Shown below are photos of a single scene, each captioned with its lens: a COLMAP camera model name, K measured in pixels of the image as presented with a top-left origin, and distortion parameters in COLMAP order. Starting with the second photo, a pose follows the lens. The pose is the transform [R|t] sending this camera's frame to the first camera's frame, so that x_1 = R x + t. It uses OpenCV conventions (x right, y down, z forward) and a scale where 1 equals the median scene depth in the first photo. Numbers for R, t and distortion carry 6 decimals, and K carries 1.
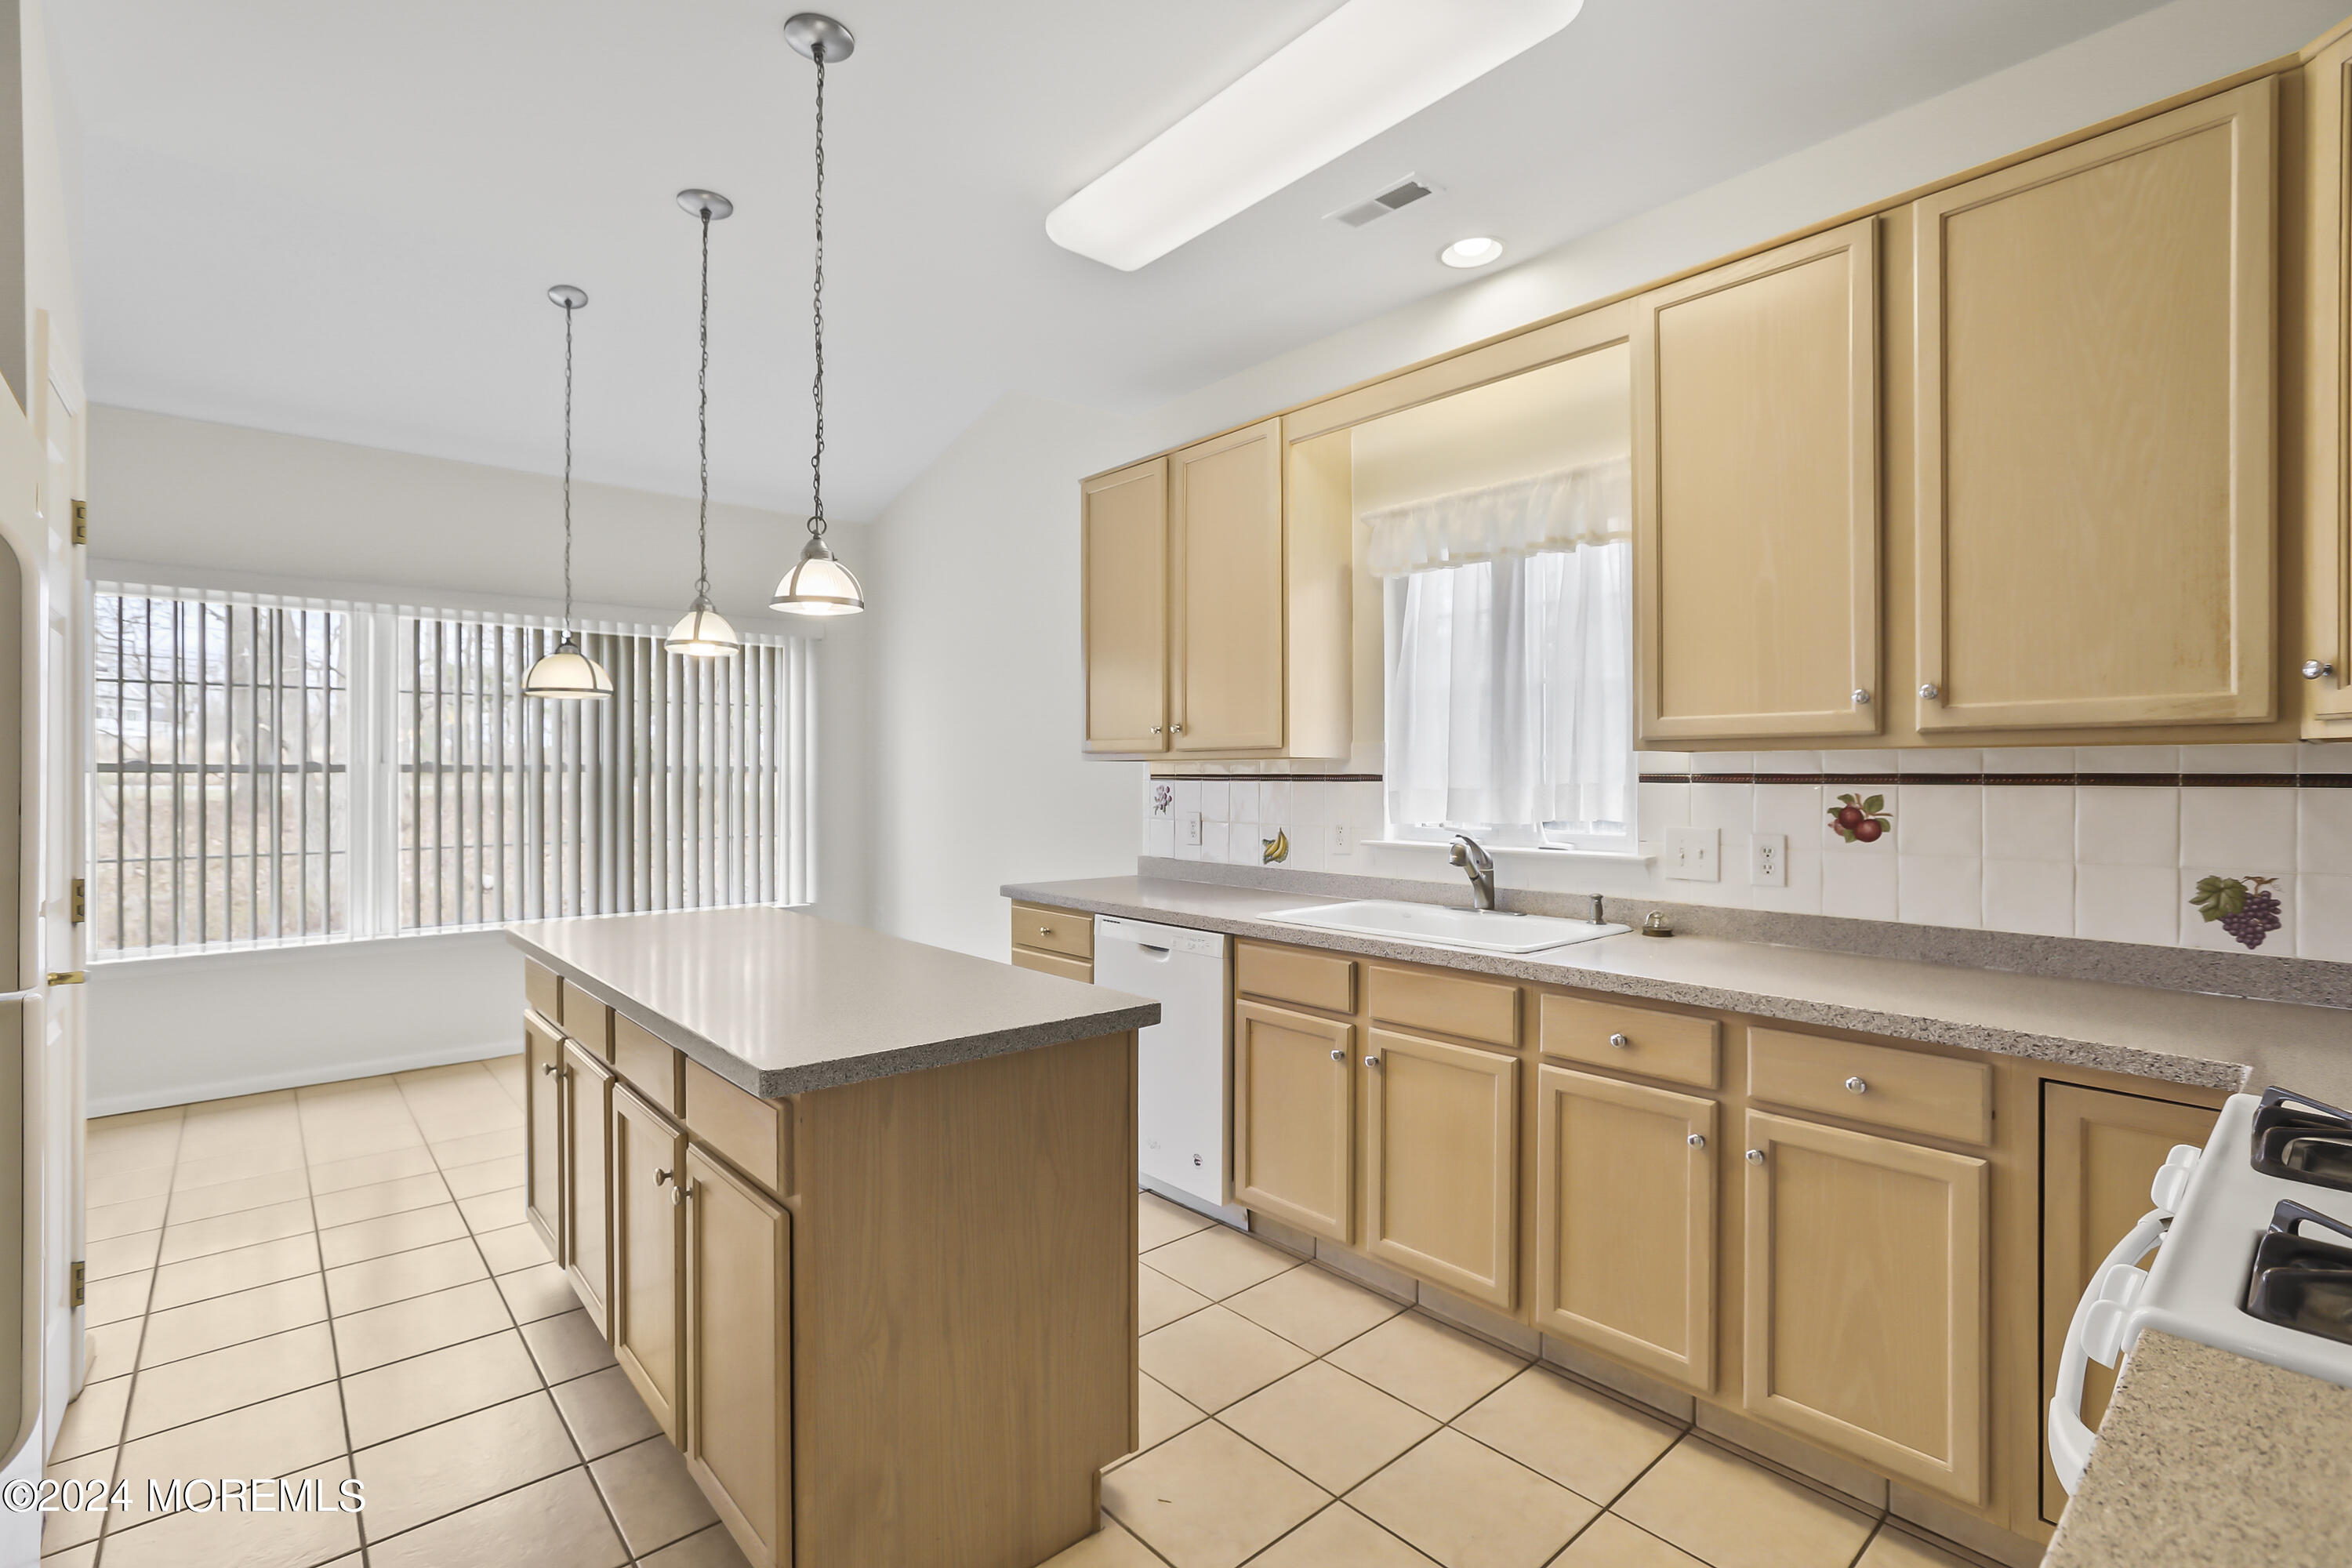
lens RADIAL K [[1062.3, 0, 1181.5], [0, 1062.3, 785.7], [0, 0, 1]] dist [-0.017097, 0.001622]
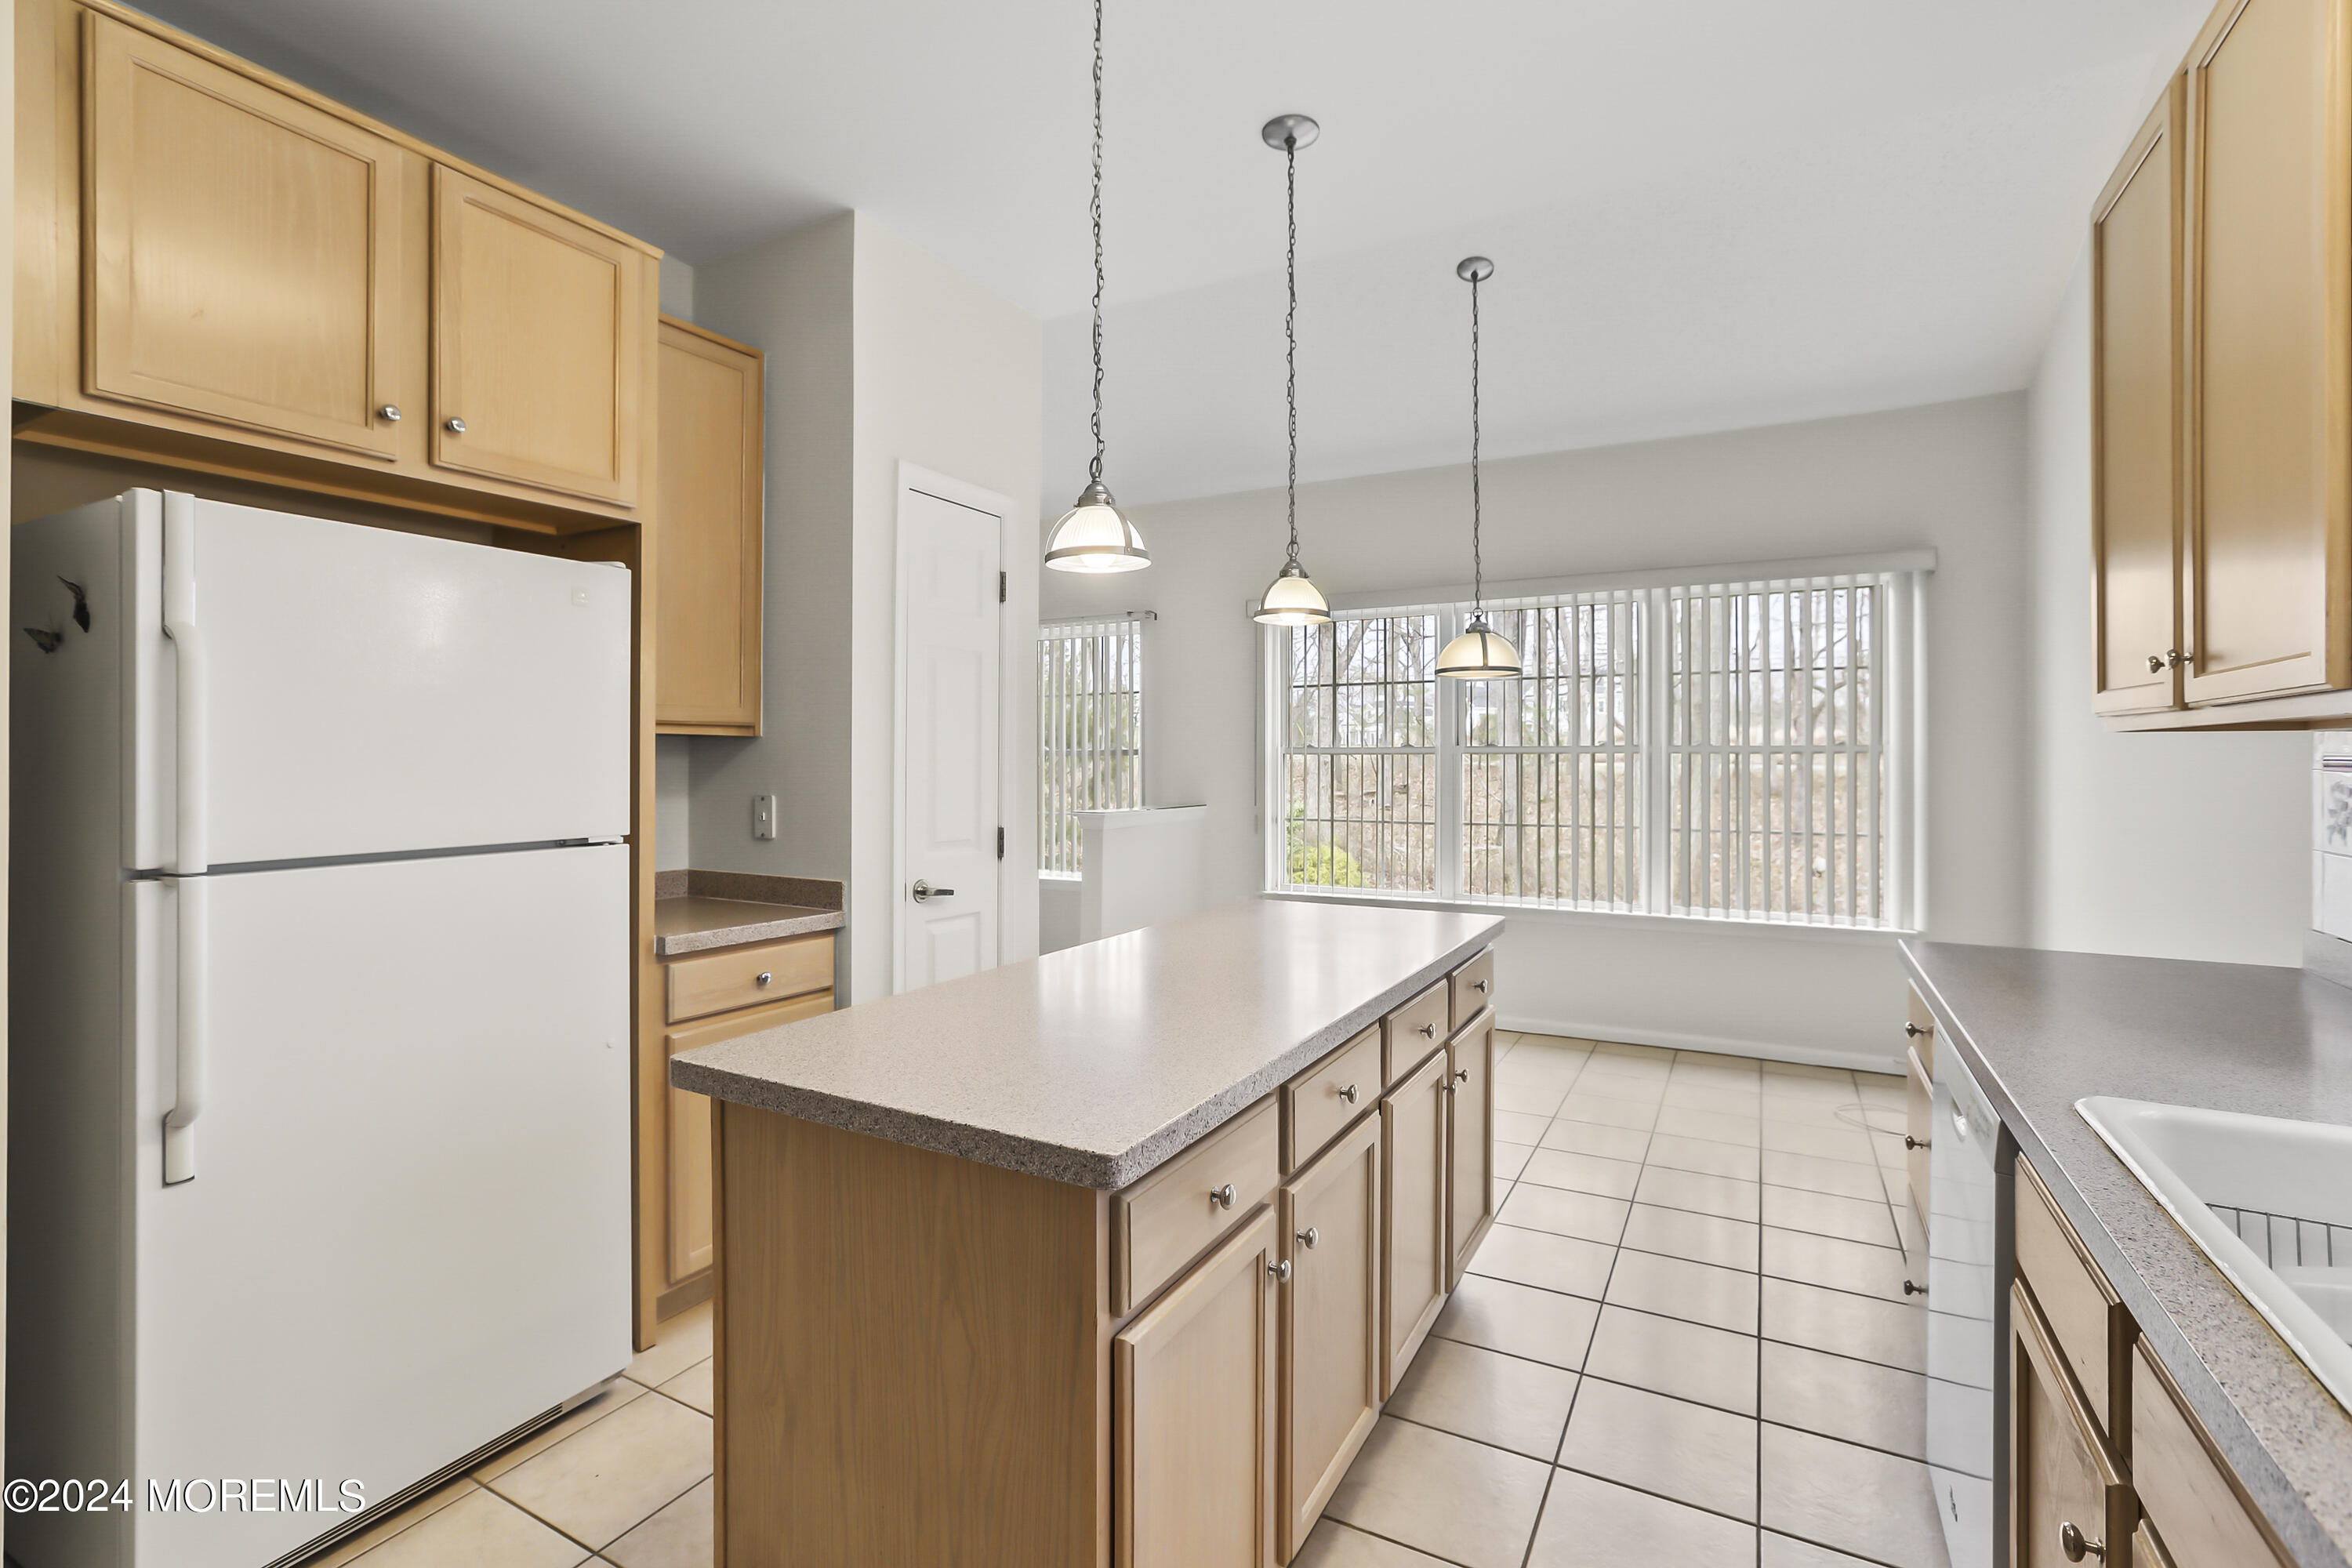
lens RADIAL K [[1062.3, 0, 1178.4], [0, 1062.3, 769.4], [0, 0, 1]] dist [-0.017097, 0.001622]
pose [[0.331940, 0.009173, -0.943256, 0.377037], [-0.006640, 0.999951, 0.007387, -0.005795], [0.943277, 0.003811, 0.331985, 0.603059]]
